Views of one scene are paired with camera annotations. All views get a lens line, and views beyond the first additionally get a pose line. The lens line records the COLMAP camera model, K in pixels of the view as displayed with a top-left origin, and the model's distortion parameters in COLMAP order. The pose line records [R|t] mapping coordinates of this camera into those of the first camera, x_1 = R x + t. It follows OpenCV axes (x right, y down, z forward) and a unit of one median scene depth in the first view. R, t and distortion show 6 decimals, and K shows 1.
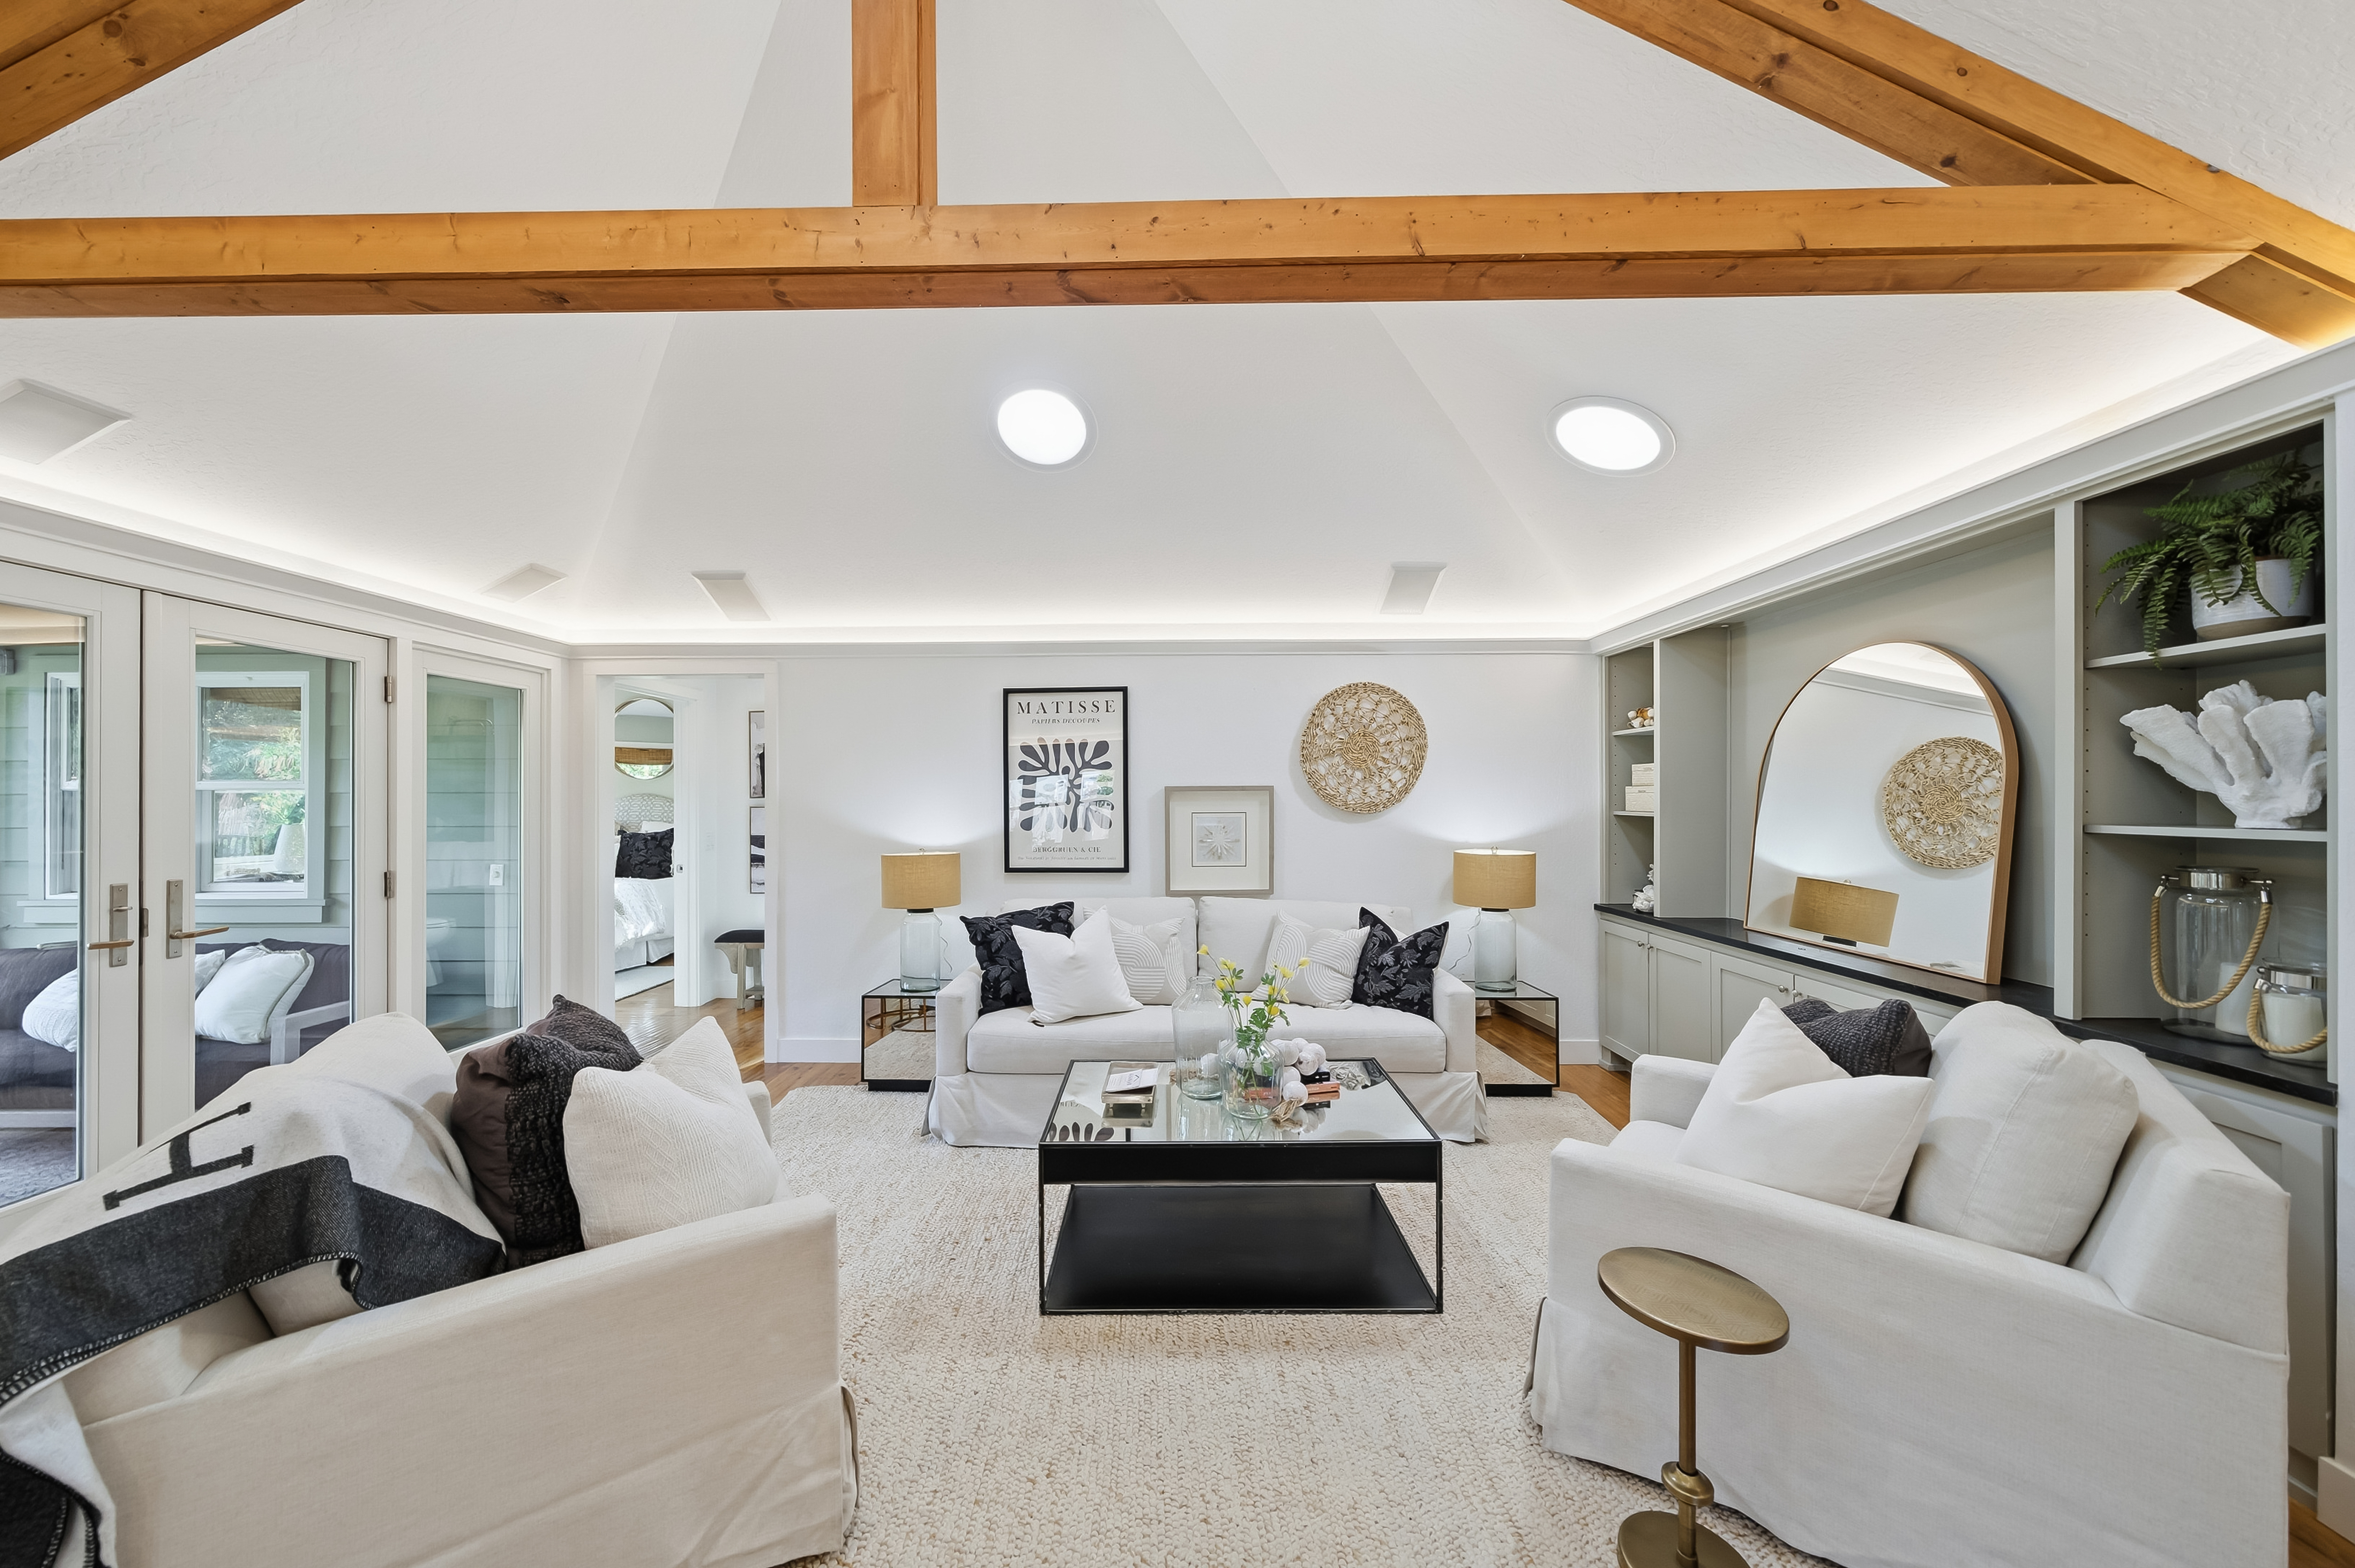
lens RADIAL K [[825.1, 0, 1152.3], [0, 825.1, 796.1], [0, 0, 1]] dist [-0.002430, 0.000750]
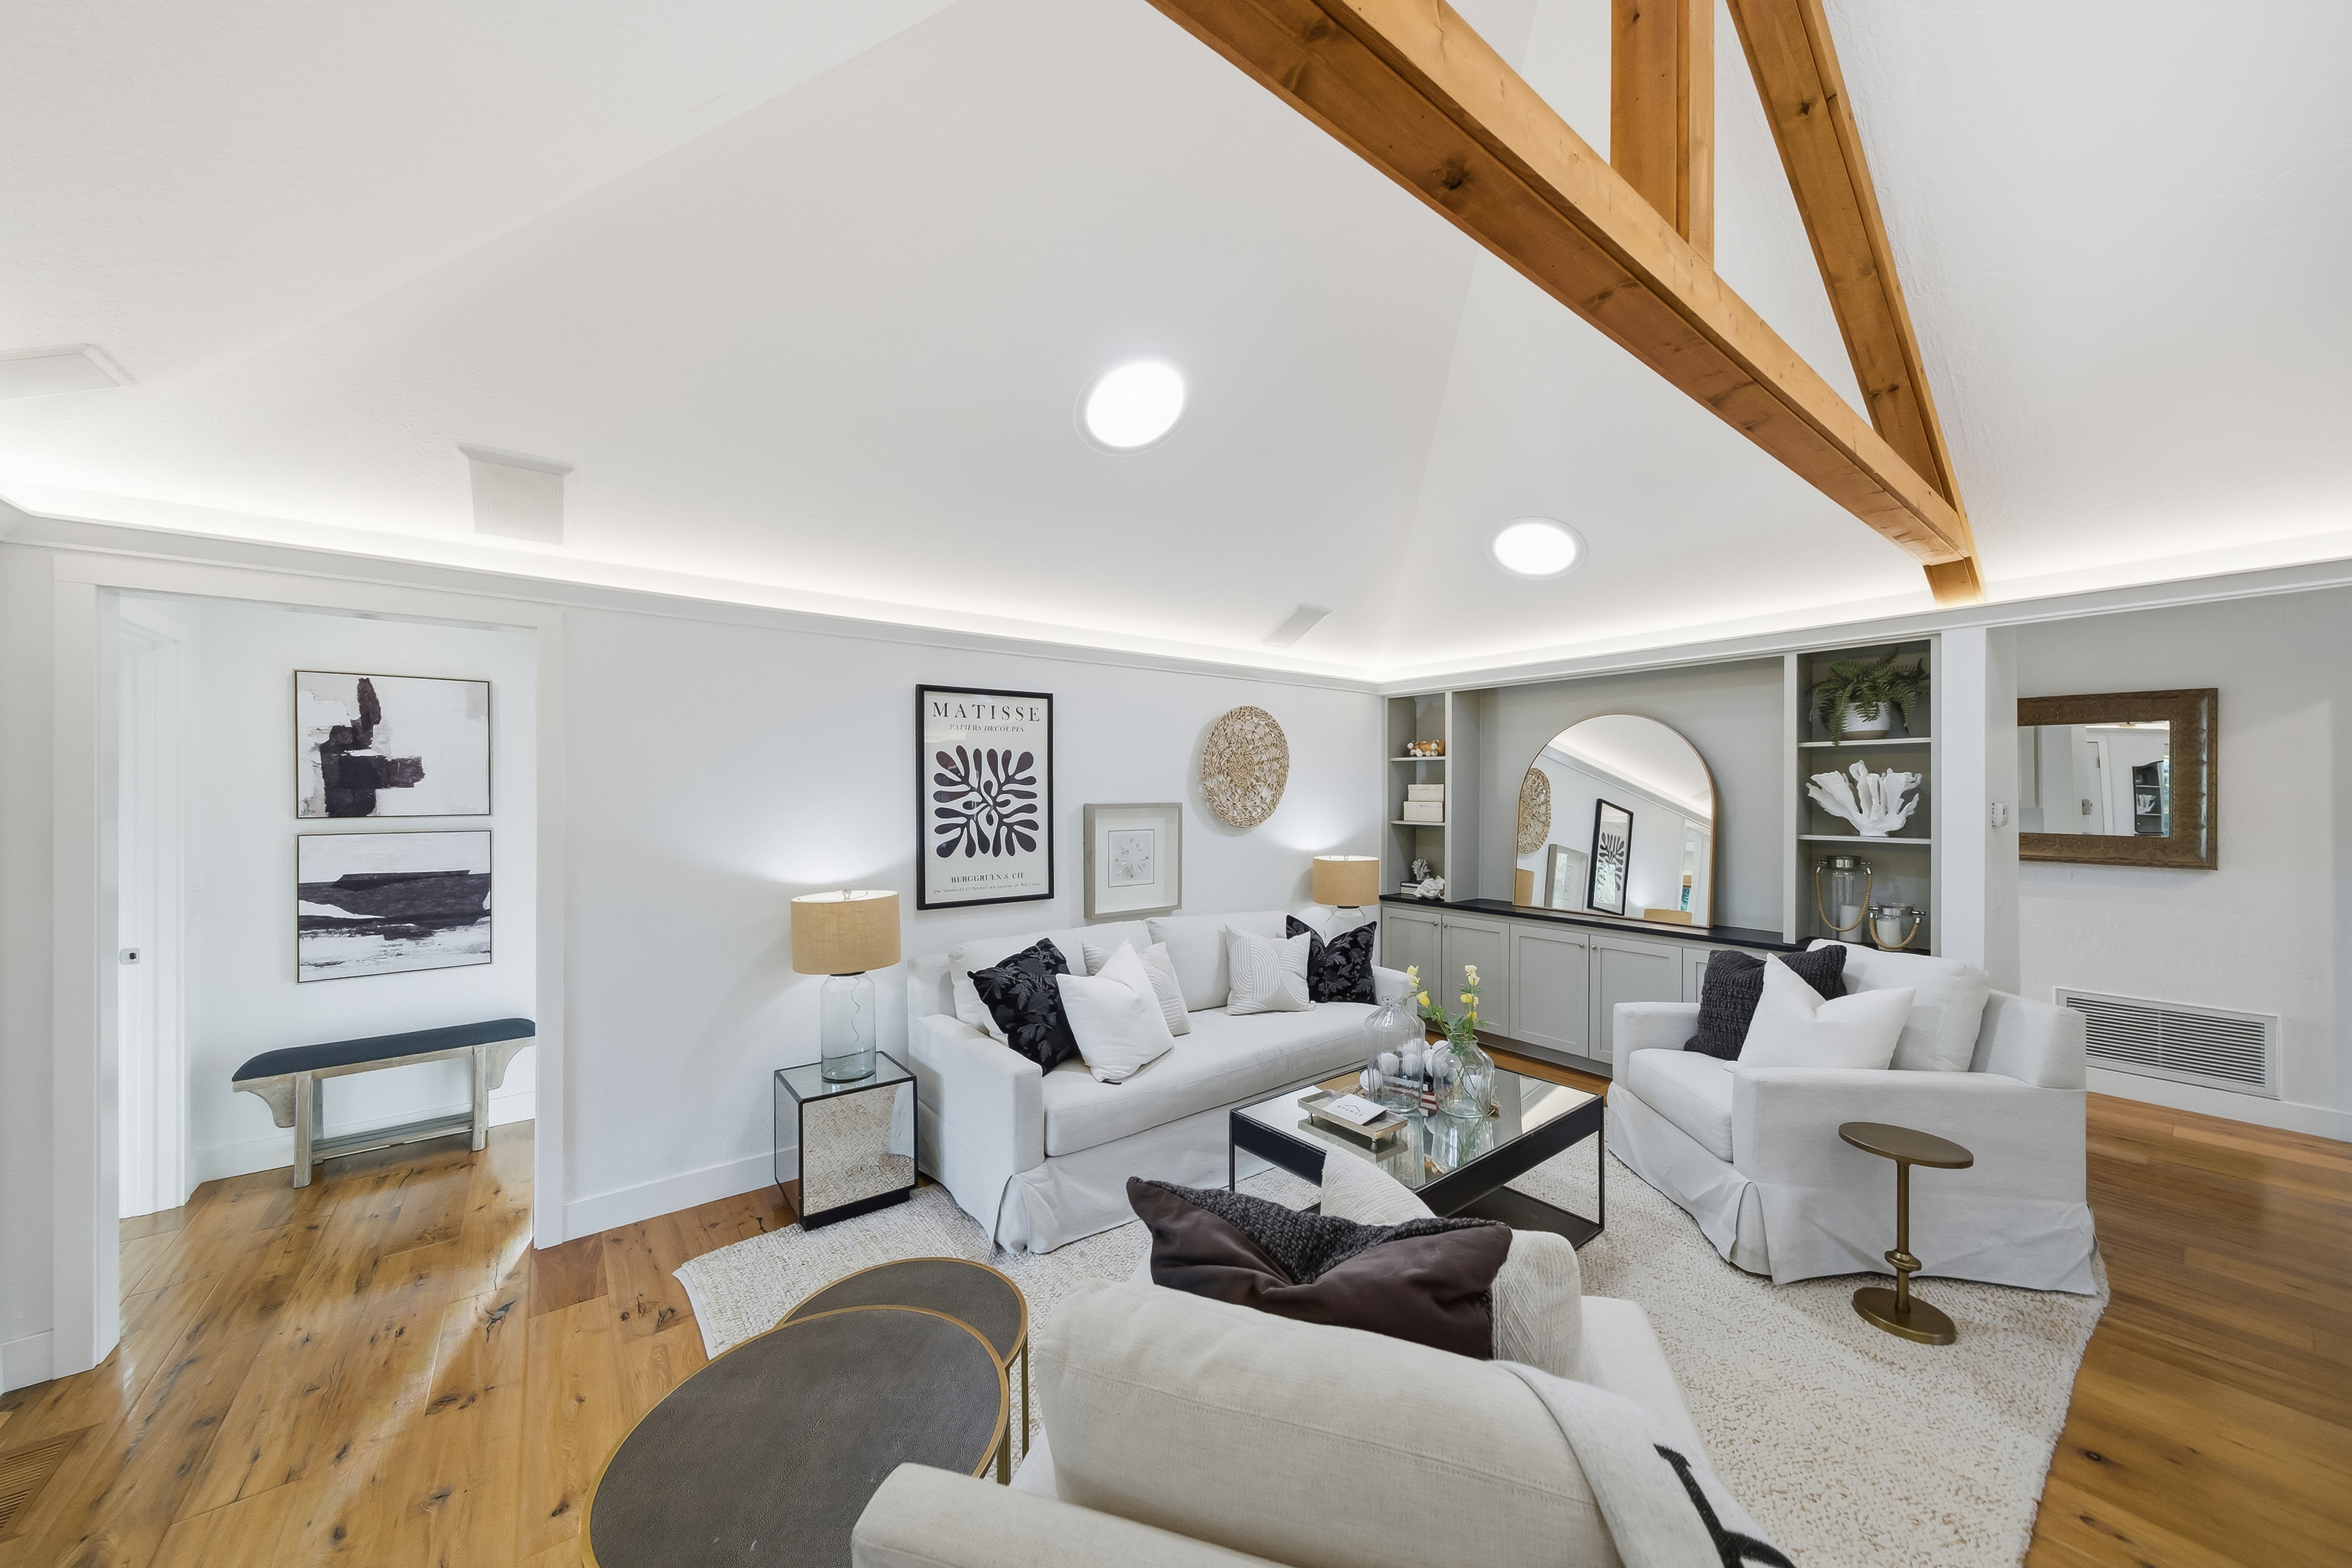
lens RADIAL K [[824.2, 0, 1175.0], [0, 824.2, 794.0], [0, 0, 1]] dist [-0.002430, 0.000750]
pose [[0.777862, -0.000101, 0.628436, -0.543634], [-0.003555, 0.999983, 0.004562, -0.029596], [-0.628426, -0.005782, 0.777848, 0.238063]]
